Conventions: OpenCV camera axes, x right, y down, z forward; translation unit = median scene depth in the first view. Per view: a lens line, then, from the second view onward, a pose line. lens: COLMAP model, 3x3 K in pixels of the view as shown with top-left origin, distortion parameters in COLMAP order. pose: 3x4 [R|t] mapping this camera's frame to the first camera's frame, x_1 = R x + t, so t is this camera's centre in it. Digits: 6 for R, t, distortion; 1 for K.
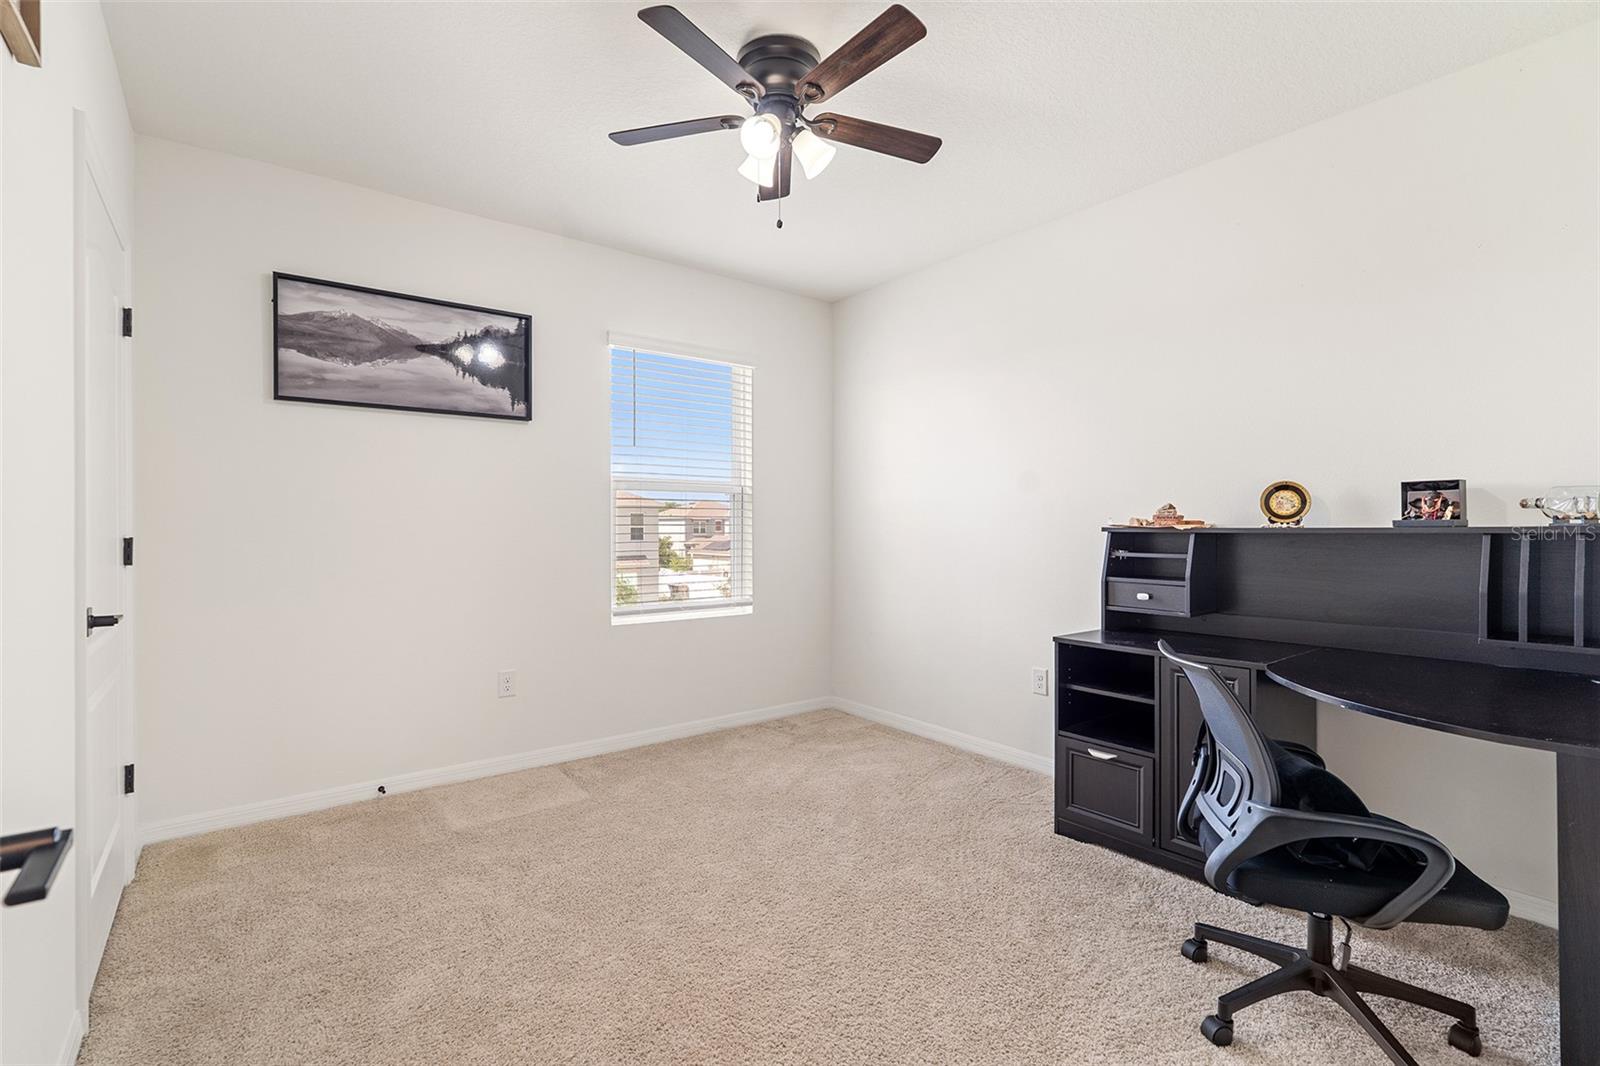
lens RADIAL K [[716.5, 0, 798.5], [0, 716.5, 536.1], [0, 0, 1]] dist [-0.000037, 0.000593]
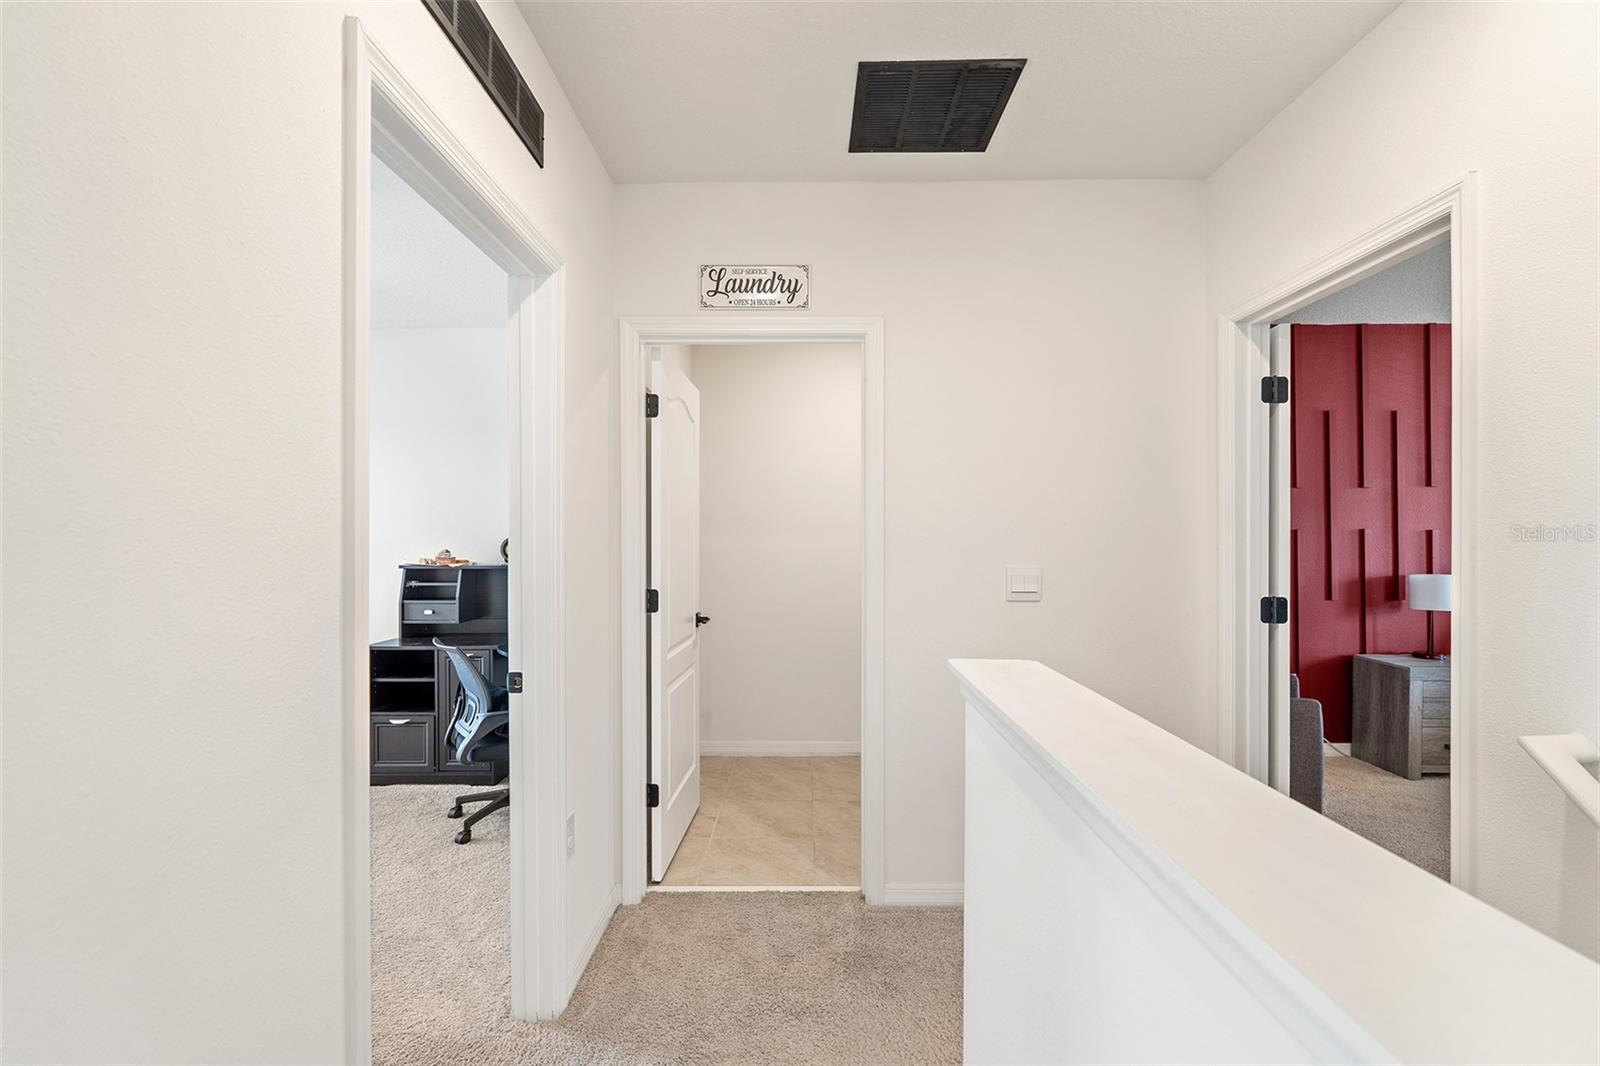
lens RADIAL K [[716.5, 0, 798.5], [0, 716.5, 536.1], [0, 0, 1]] dist [-0.000037, 0.000593]
pose [[0.615892, 0.001305, 0.787829, -0.247472], [0.008344, 0.999932, -0.008179, -0.062657], [-0.787786, 0.011611, 0.615839, -0.593290]]
